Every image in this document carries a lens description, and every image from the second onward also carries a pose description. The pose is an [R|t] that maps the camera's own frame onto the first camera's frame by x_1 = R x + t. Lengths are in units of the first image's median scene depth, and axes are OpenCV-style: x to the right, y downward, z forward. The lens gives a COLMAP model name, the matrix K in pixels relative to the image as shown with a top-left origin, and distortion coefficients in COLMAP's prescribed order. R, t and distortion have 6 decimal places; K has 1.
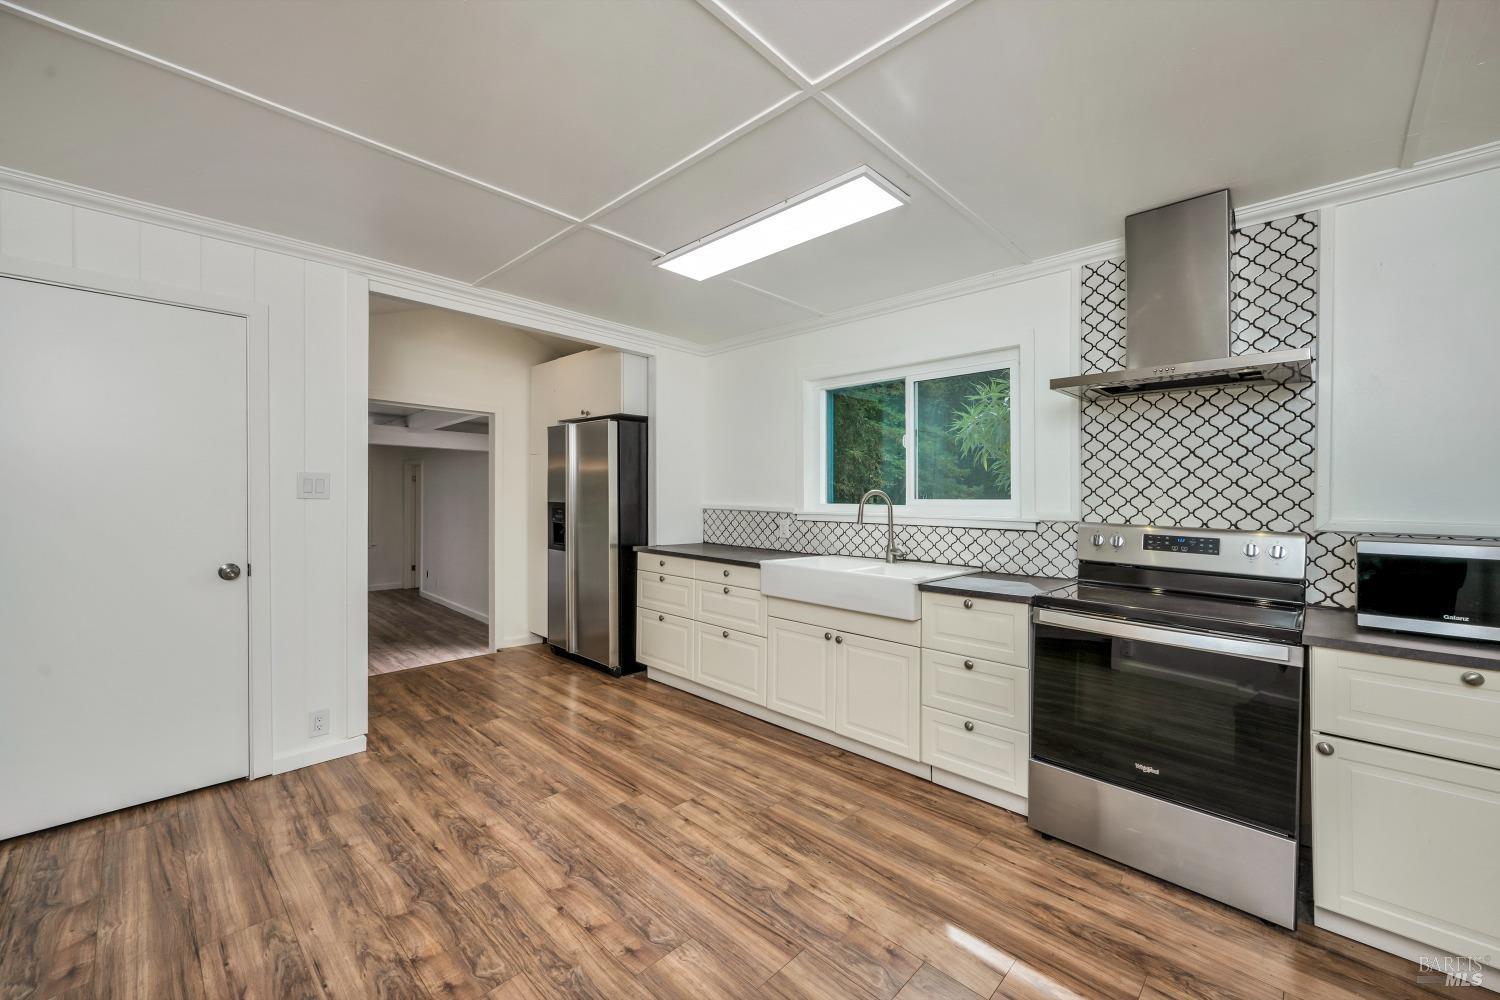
lens RADIAL K [[582.6, 0, 753.7], [0, 582.6, 505.9], [0, 0, 1]] dist [0.001536, 0.000083]
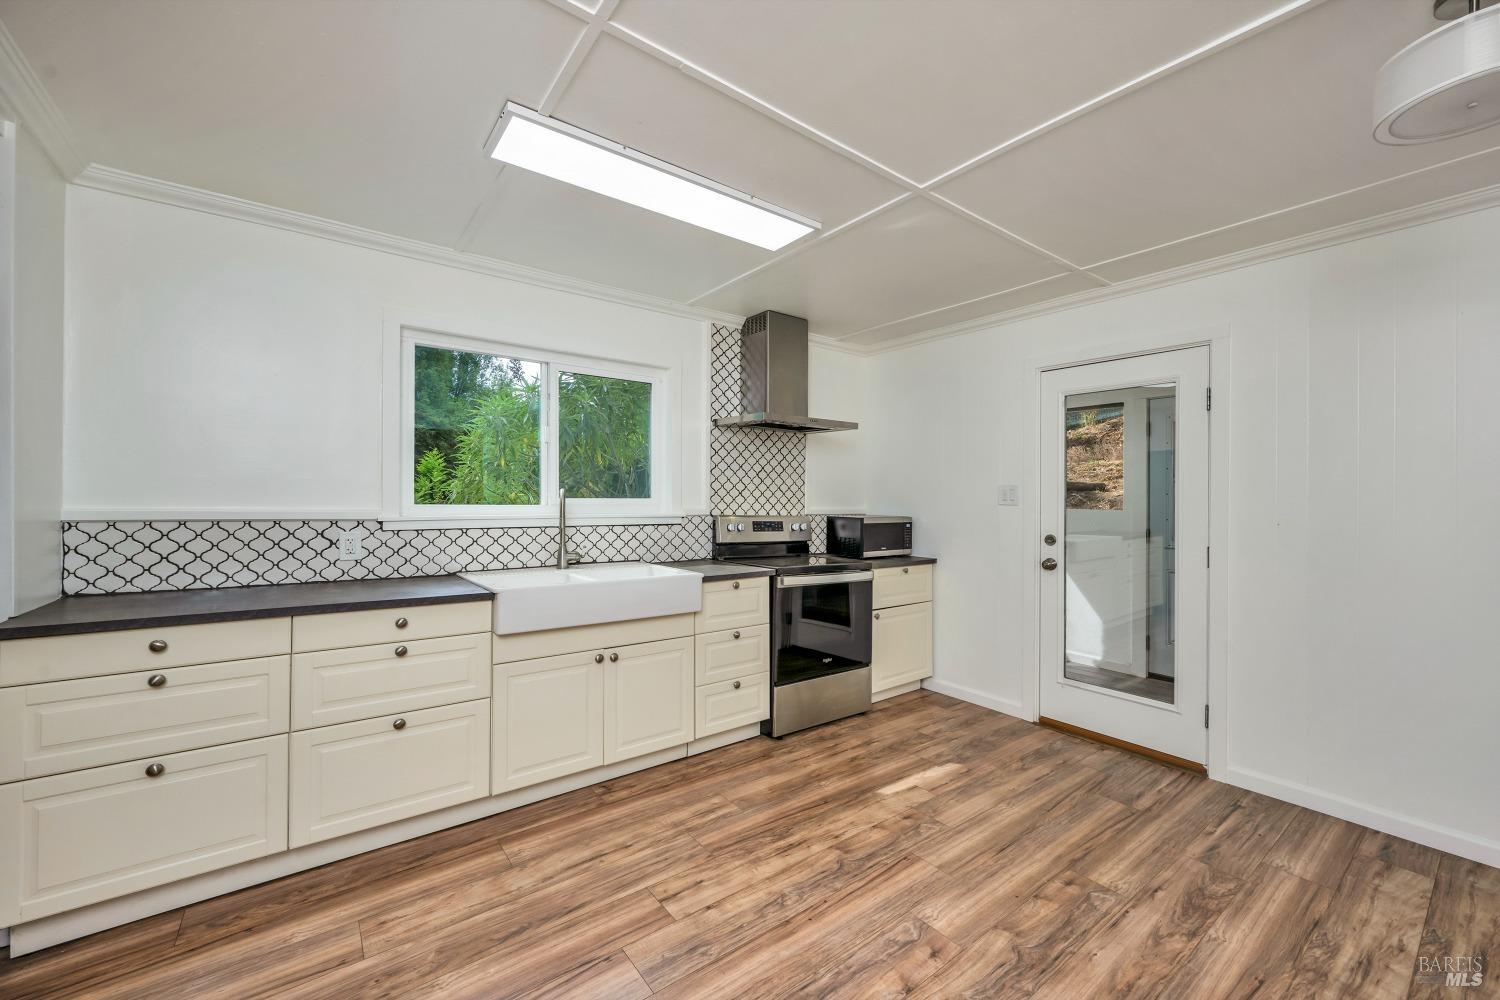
lens RADIAL K [[597.1, 0, 750.0], [0, 597.1, 500.0], [0, 0, 1]] dist [0.001305, 0.000044]
pose [[0.162364, -0.011685, 0.986662, -0.803080], [0.008062, 0.999912, 0.010515, -0.021298], [-0.986698, 0.006247, 0.162444, 0.720340]]
